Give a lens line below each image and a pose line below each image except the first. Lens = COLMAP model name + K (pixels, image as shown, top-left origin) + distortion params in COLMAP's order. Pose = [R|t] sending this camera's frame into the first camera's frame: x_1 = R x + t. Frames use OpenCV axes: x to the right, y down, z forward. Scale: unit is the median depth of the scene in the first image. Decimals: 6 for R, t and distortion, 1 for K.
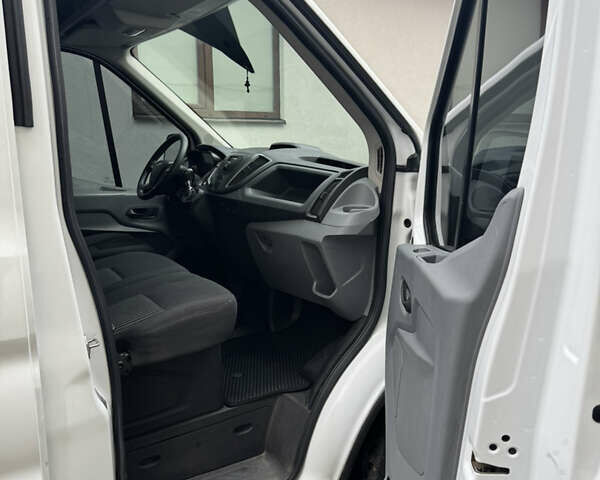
lens RADIAL K [[523.8, 0, 300.0], [0, 523.8, 240.0], [0, 0, 1]] dist [-0.001147, 0.000505]
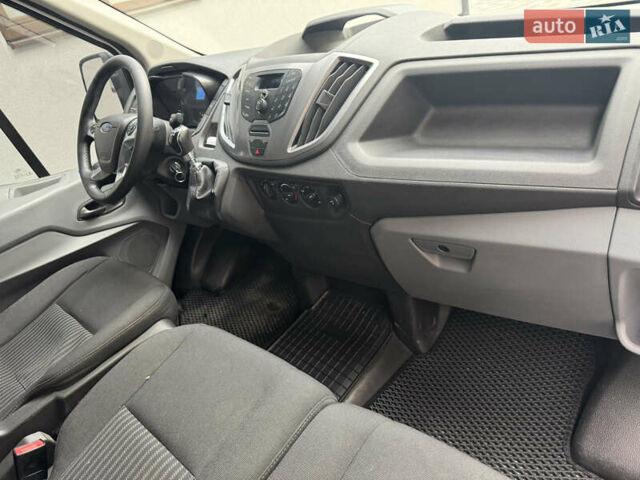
lens RADIAL K [[434.0, 0, 320.0], [0, 434.0, 240.0], [0, 0, 1]] dist [-0.000822, -0.001314]
pose [[0.931701, -0.341923, 0.122567, -0.162265], [0.287479, 0.900403, 0.326544, -0.125827], [-0.222013, -0.269006, 0.937201, 0.526939]]
